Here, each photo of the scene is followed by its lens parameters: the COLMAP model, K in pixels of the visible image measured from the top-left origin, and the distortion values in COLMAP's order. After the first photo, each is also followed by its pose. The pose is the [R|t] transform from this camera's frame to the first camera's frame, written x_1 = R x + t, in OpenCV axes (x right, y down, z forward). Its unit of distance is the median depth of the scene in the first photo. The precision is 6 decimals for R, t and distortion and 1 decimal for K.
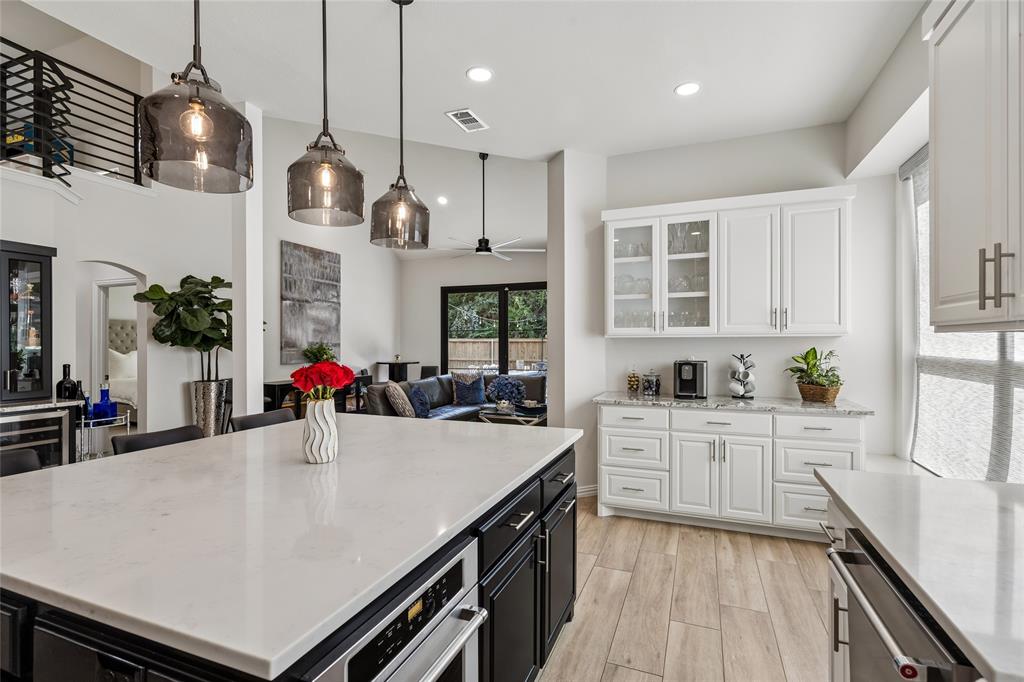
lens RADIAL K [[483.3, 0, 507.7], [0, 483.3, 344.4], [0, 0, 1]] dist [0.000853, 0.001088]
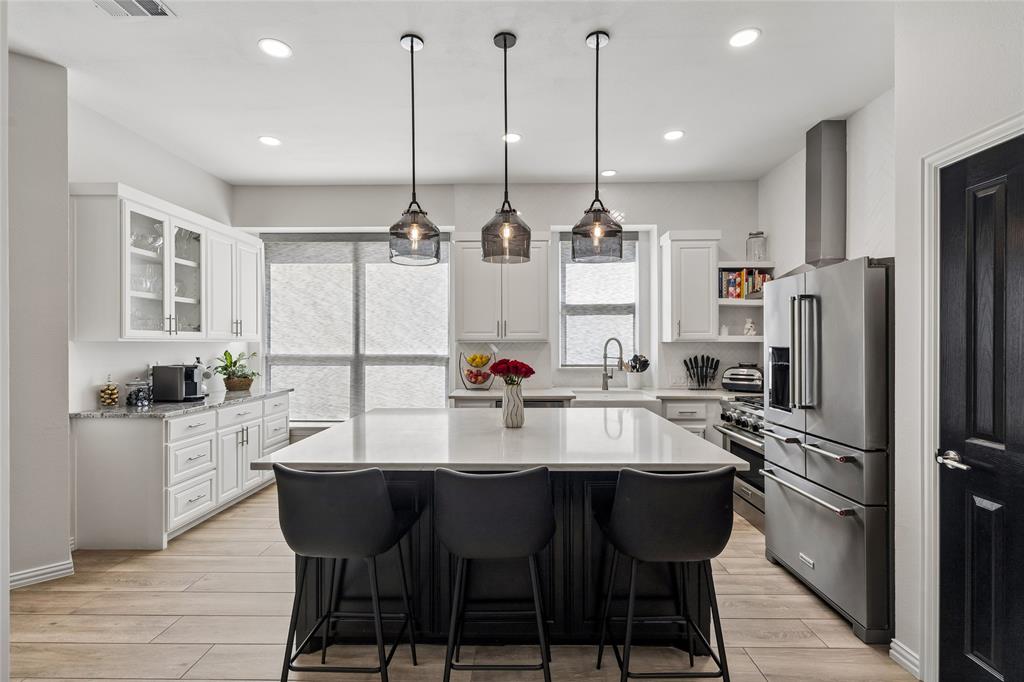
lens RADIAL K [[483.3, 0, 512.4], [0, 483.3, 345.6], [0, 0, 1]] dist [0.000853, 0.001088]
pose [[-0.351640, -0.000376, 0.936135, -0.917271], [0.005907, 0.999979, 0.002621, -0.005997], [-0.936117, 0.006451, -0.351630, 0.790535]]
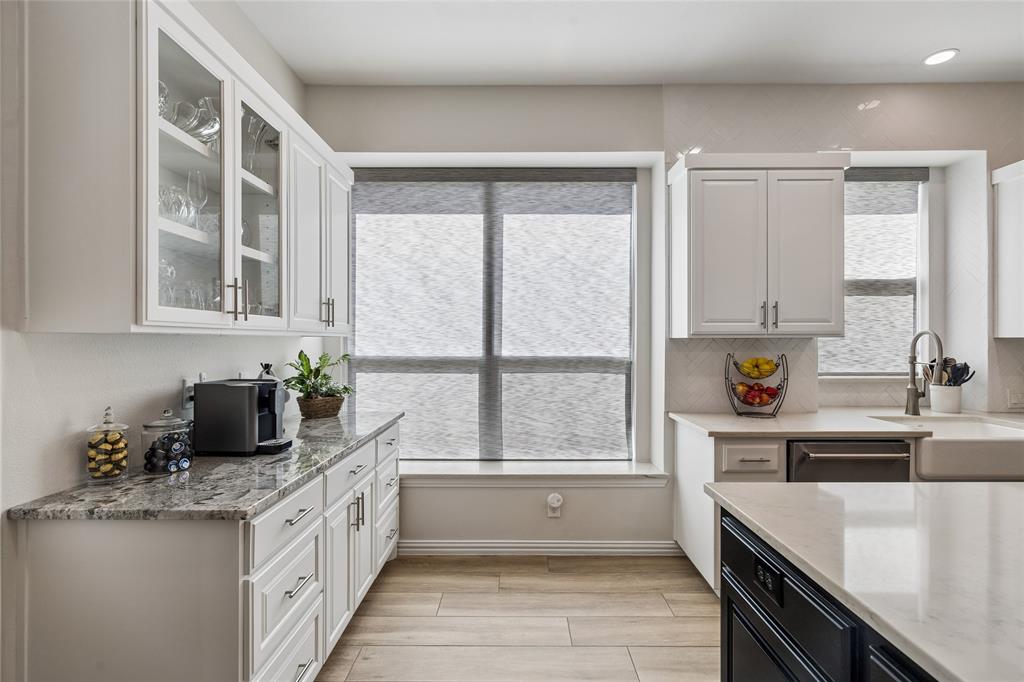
lens RADIAL K [[483.3, 0, 516.7], [0, 483.3, 341.0], [0, 0, 1]] dist [0.000853, 0.001088]
pose [[-0.367060, 0.001991, 0.930195, -0.244011], [0.004622, 0.999989, -0.000317, -0.007832], [-0.930186, 0.004183, -0.367065, 1.031141]]
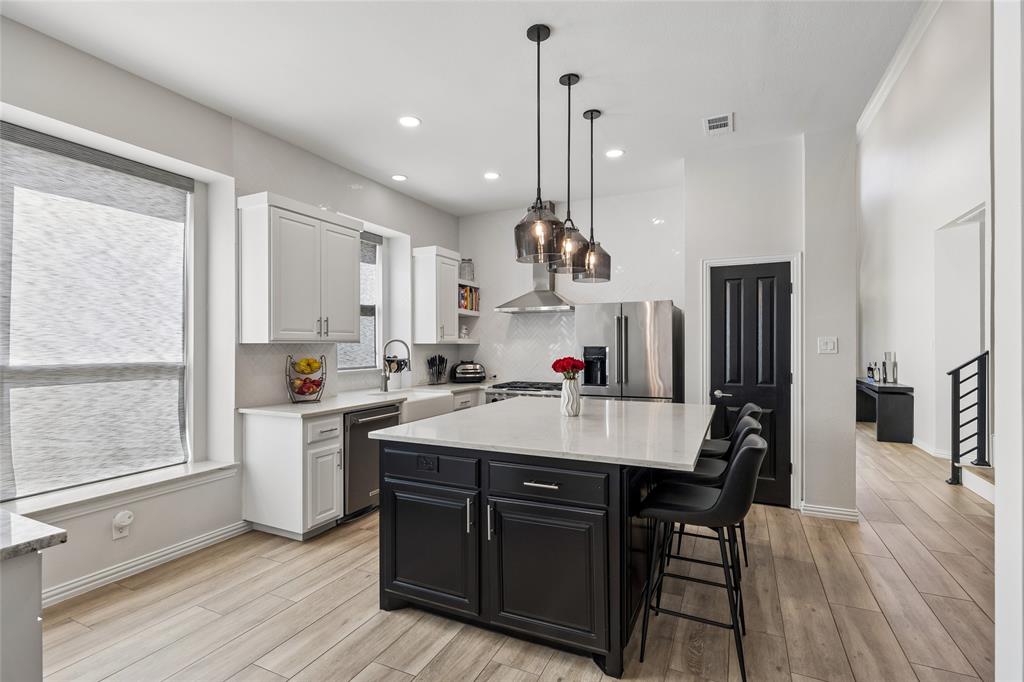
lens RADIAL K [[483.3, 0, 510.2], [0, 483.3, 343.8], [0, 0, 1]] dist [0.000853, 0.001088]
pose [[-0.997560, 0.006074, 0.069544, -0.155099], [0.006078, 0.999982, -0.000161, -0.007497], [-0.069543, 0.000262, -0.997579, 1.418059]]
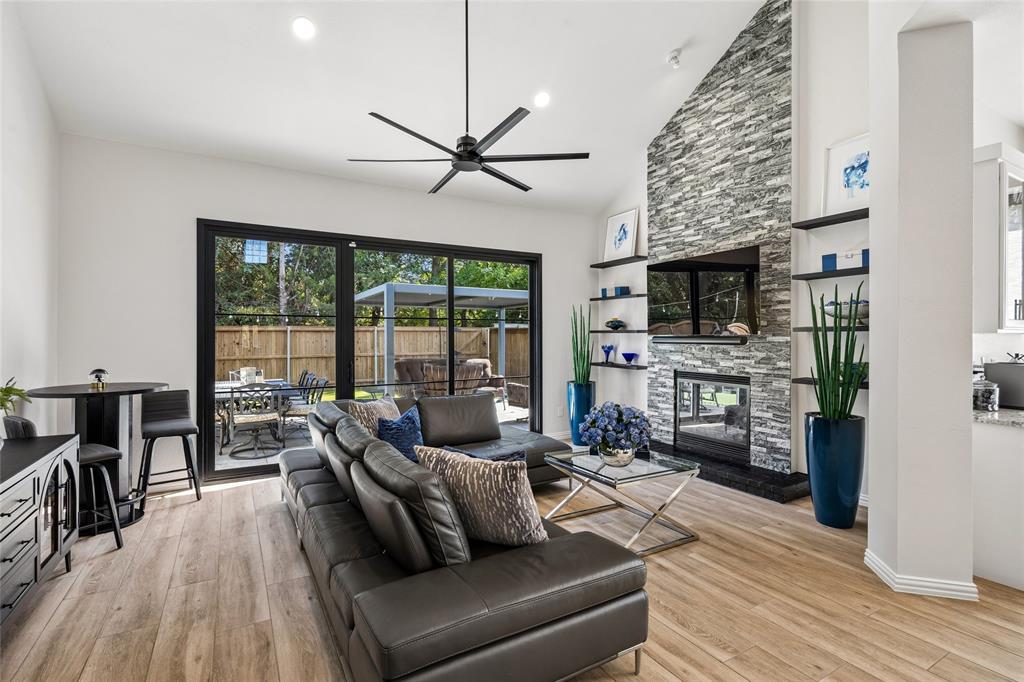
lens RADIAL K [[482.7, 0, 508.4], [0, 482.7, 336.2], [0, 0, 1]] dist [0.003789, -0.001692]
pose [[0.622142, 0.004564, 0.782891, -0.872454], [0.000810, 0.999979, -0.006474, -0.006308], [-0.782904, 0.004662, 0.622125, 1.307302]]
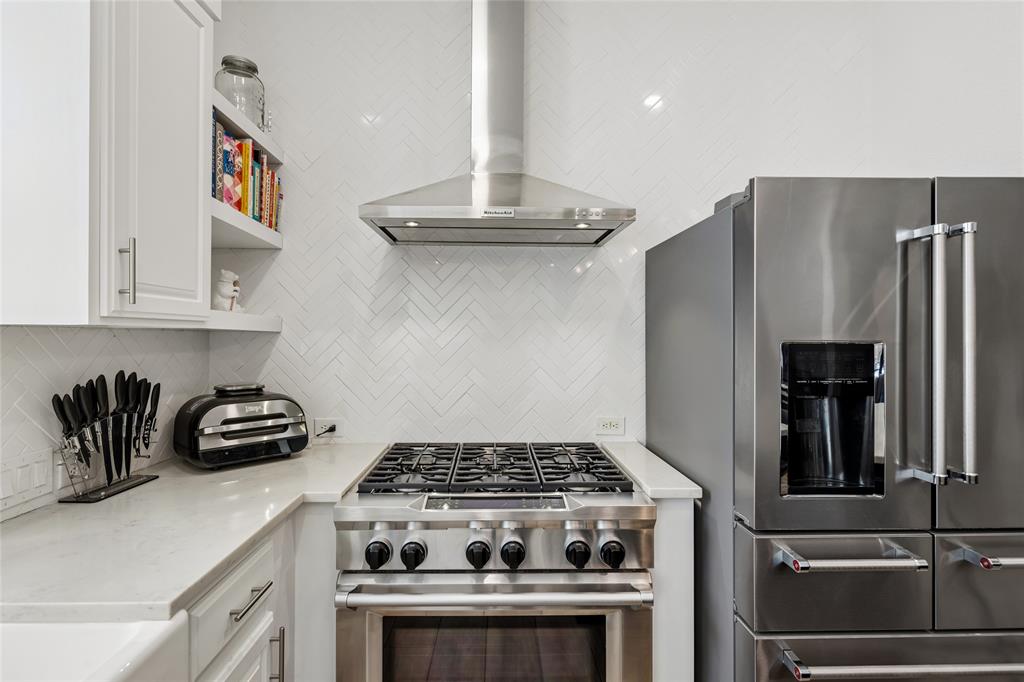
lens RADIAL K [[483.3, 0, 493.1], [0, 483.3, 331.4], [0, 0, 1]] dist [0.000853, 0.001088]
pose [[-0.929058, -0.003294, -0.369920, 0.059264], [-0.001235, 0.999982, -0.005804, -0.004550], [0.369933, -0.004935, -0.929045, 0.289587]]
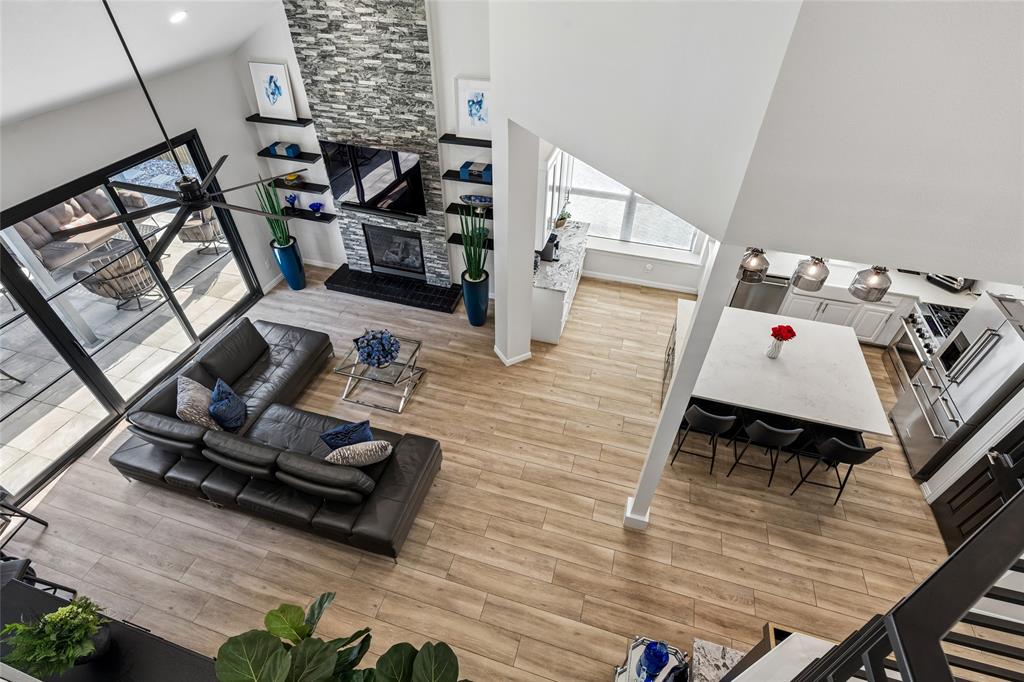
lens RADIAL K [[482.7, 0, 514.1], [0, 482.7, 342.2], [0, 0, 1]] dist [0.003789, -0.001692]
pose [[-0.090111, -0.655482, 0.749816, -1.196929], [-0.006044, 0.753225, 0.657736, -0.858483], [-0.995913, 0.054738, -0.071835, 1.402461]]
